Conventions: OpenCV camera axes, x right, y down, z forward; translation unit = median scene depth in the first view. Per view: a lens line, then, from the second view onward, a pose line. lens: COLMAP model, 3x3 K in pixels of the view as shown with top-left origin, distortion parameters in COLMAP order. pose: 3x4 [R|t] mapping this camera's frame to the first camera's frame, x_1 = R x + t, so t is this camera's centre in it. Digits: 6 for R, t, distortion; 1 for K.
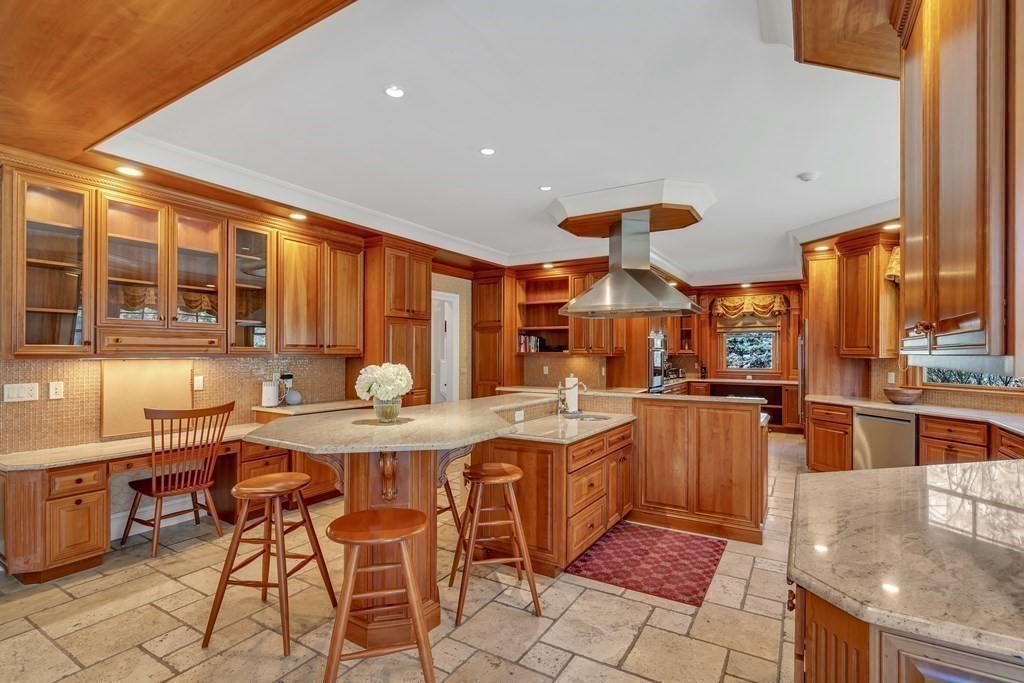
lens RADIAL K [[482.1, 0, 518.0], [0, 482.1, 350.0], [0, 0, 1]] dist [-0.001186, 0.000365]
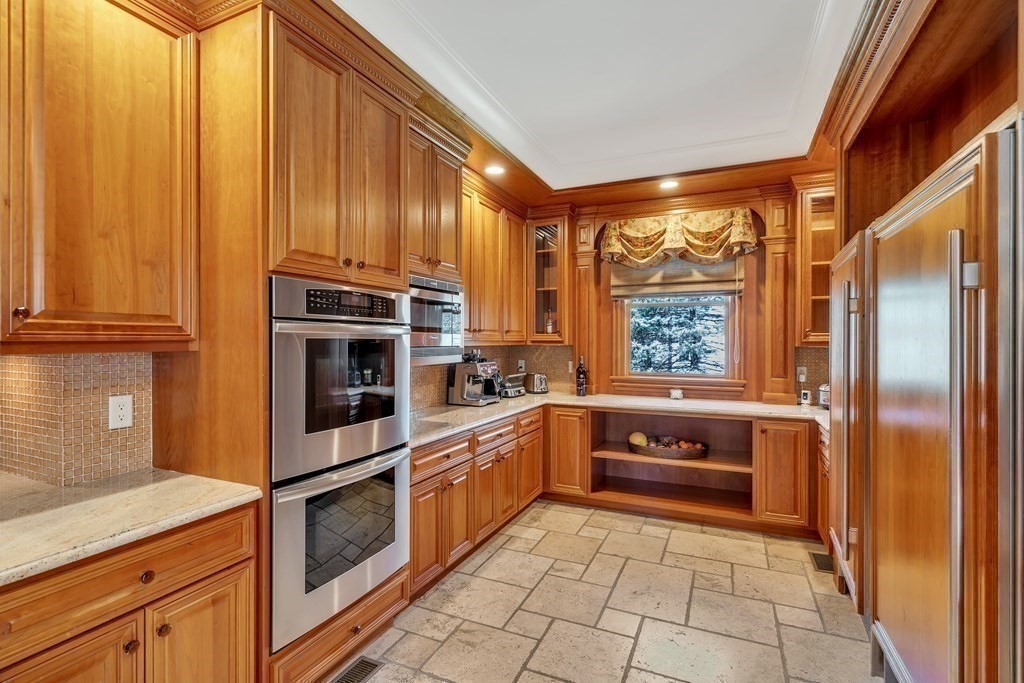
lens RADIAL K [[482.1, 0, 506.8], [0, 482.1, 339.8], [0, 0, 1]] dist [-0.001186, 0.000365]
pose [[0.994605, -0.000911, 0.103727, 0.268823], [0.000544, 0.999993, 0.003572, 0.004021], [-0.103729, -0.003497, 0.994599, 0.555135]]
